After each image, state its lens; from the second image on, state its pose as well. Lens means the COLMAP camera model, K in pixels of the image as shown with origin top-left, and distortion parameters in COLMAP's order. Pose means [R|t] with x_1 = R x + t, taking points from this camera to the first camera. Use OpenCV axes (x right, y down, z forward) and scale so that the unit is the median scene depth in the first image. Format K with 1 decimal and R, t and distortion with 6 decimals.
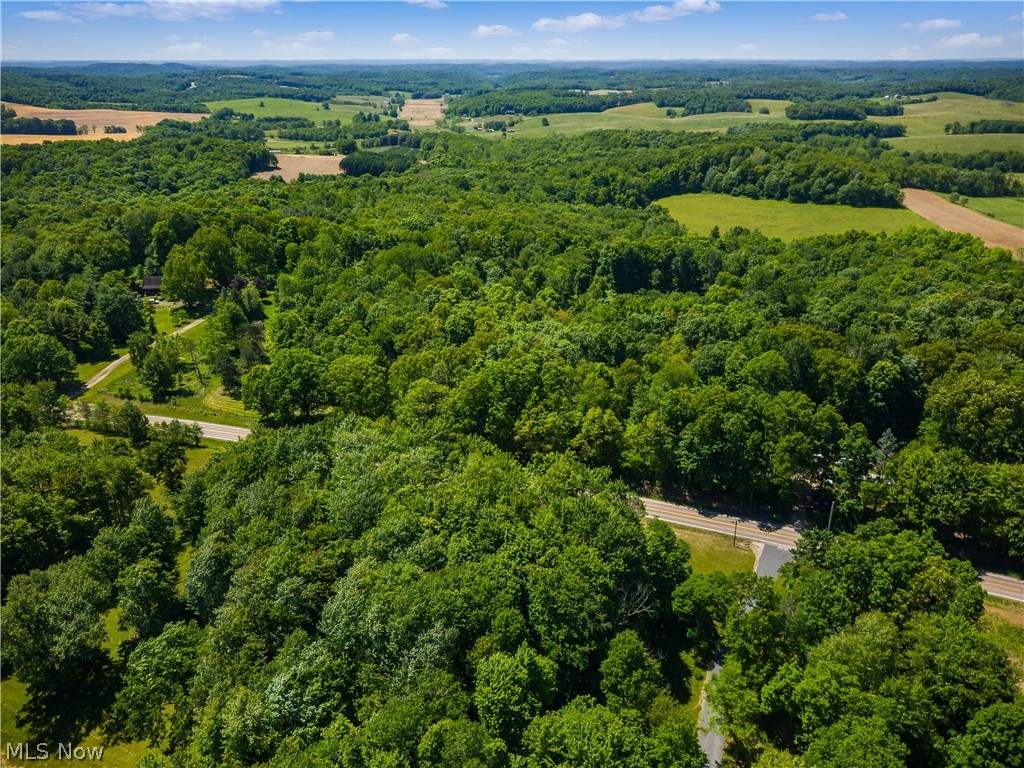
lens RADIAL K [[759.3, 0, 513.9], [0, 759.3, 385.2], [0, 0, 1]] dist [0.071160, -0.071806]
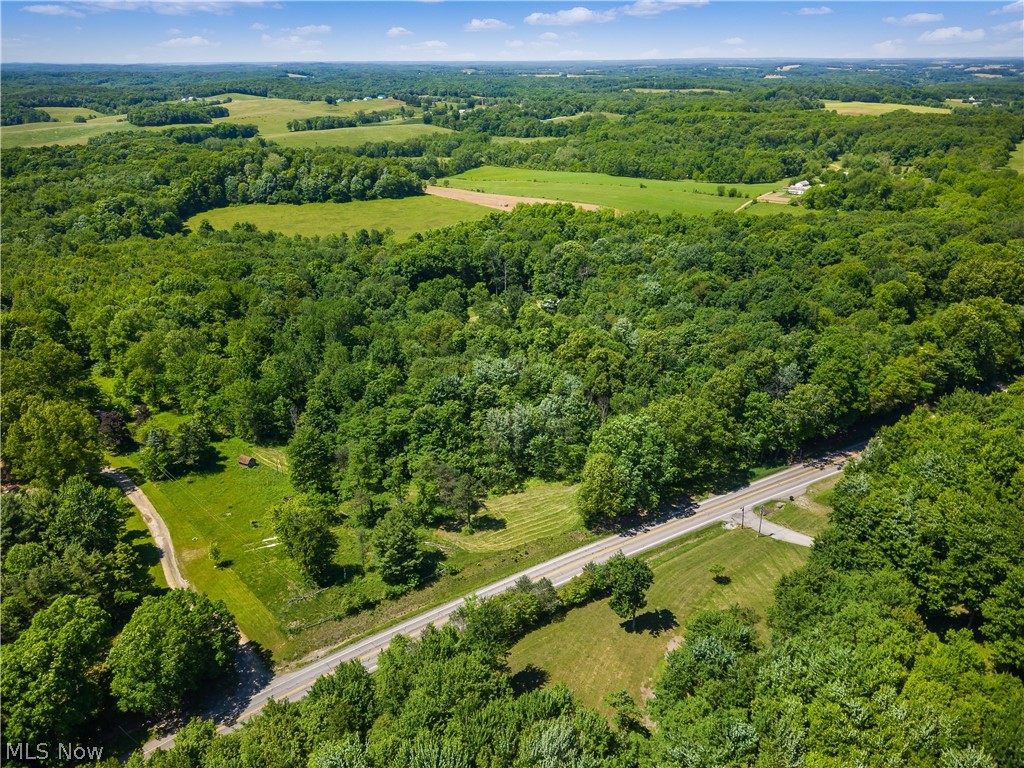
lens RADIAL K [[759.3, 0, 513.9], [0, 759.3, 385.2], [0, 0, 1]] dist [0.071160, -0.071806]
pose [[0.619867, -0.309770, 0.720977, -0.302456], [0.312679, 0.940198, 0.135130, -0.073646], [-0.719720, 0.141672, 0.679656, 0.173183]]
